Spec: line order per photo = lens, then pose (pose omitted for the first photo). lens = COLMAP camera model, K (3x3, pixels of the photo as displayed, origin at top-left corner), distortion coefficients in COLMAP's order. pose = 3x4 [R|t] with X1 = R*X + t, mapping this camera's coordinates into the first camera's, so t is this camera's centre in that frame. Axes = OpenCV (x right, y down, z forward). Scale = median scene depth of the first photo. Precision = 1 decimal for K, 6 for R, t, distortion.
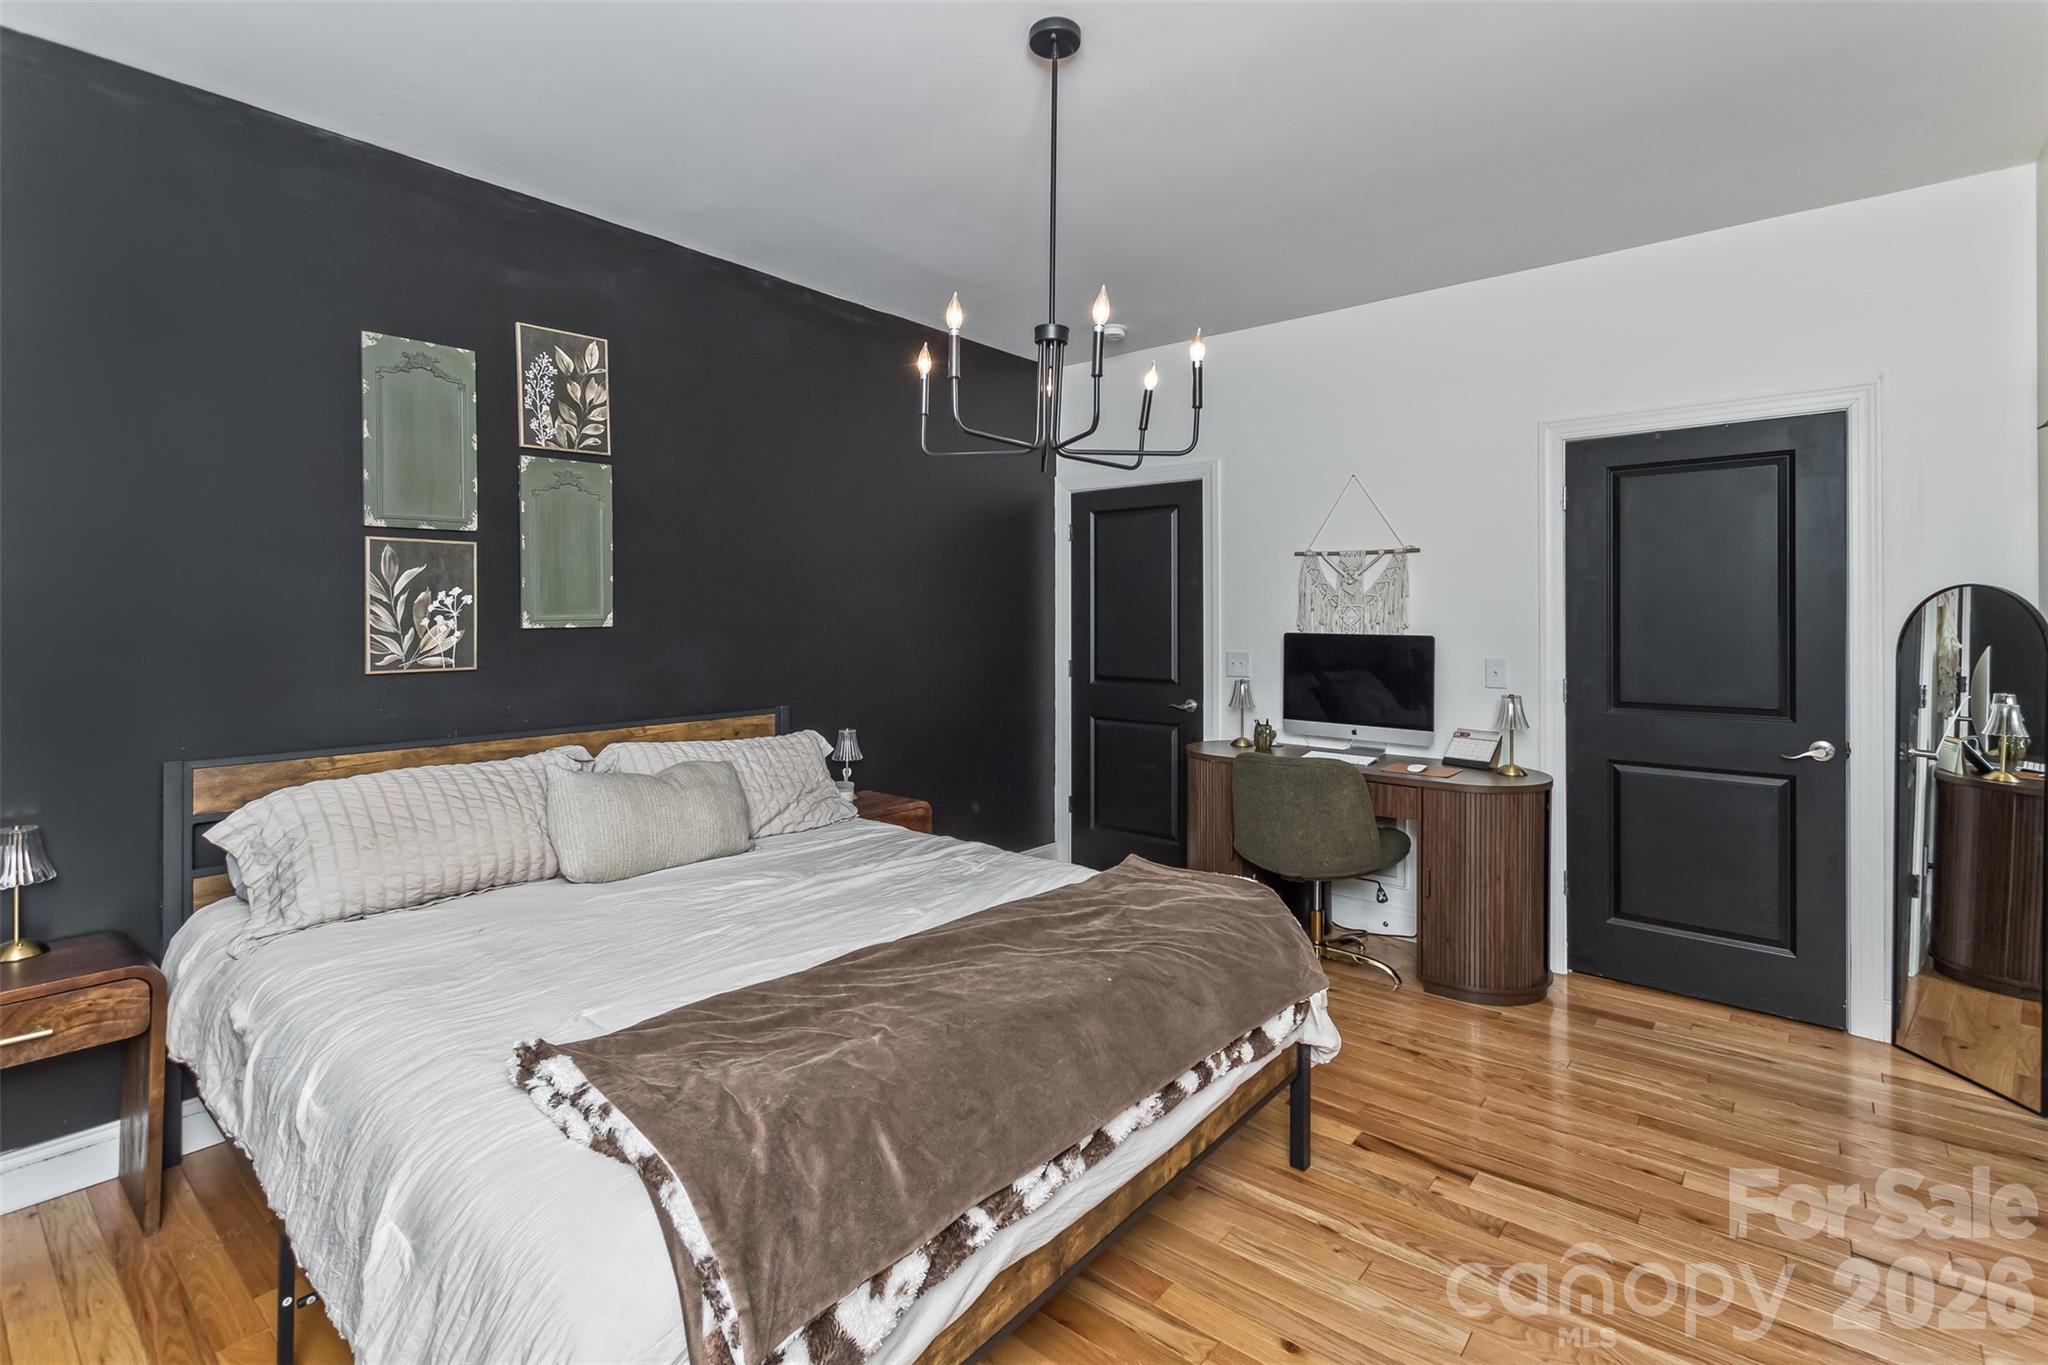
lens RADIAL K [[971.1, 0, 980.6], [0, 971.1, 616.9], [0, 0, 1]] dist [0.001267, 0.000081]
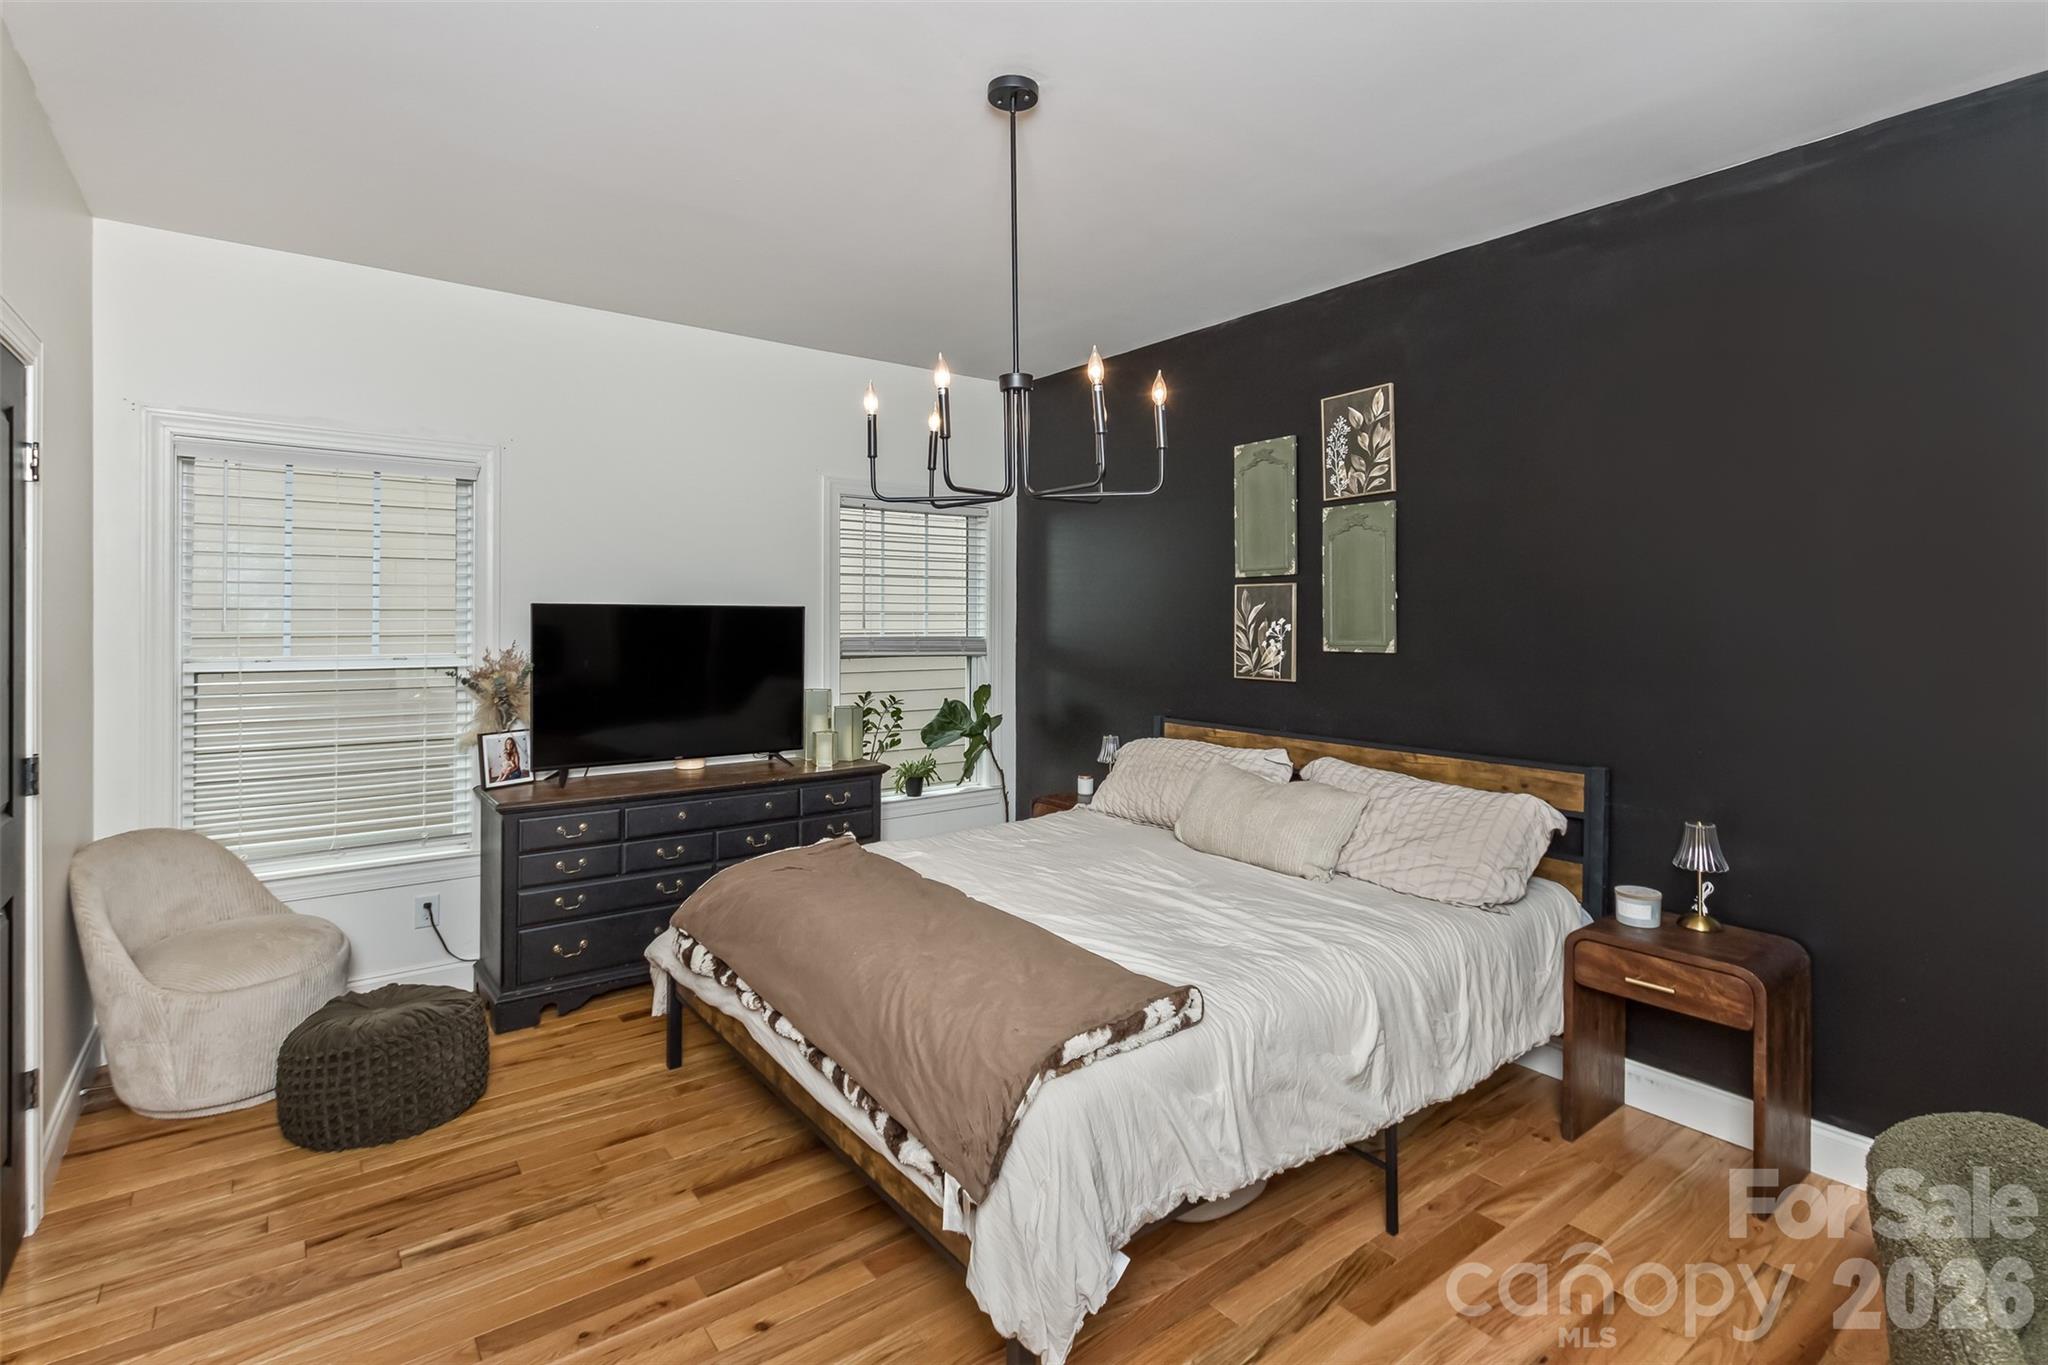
lens RADIAL K [[954.7, 0, 1032.1], [0, 954.7, 617.4], [0, 0, 1]] dist [-0.002399, -0.000307]
pose [[-0.189985, 0.002088, -0.981785, 0.800034], [-0.004267, 0.999987, 0.002952, -0.033842], [0.981778, 0.004751, -0.189974, 0.911320]]
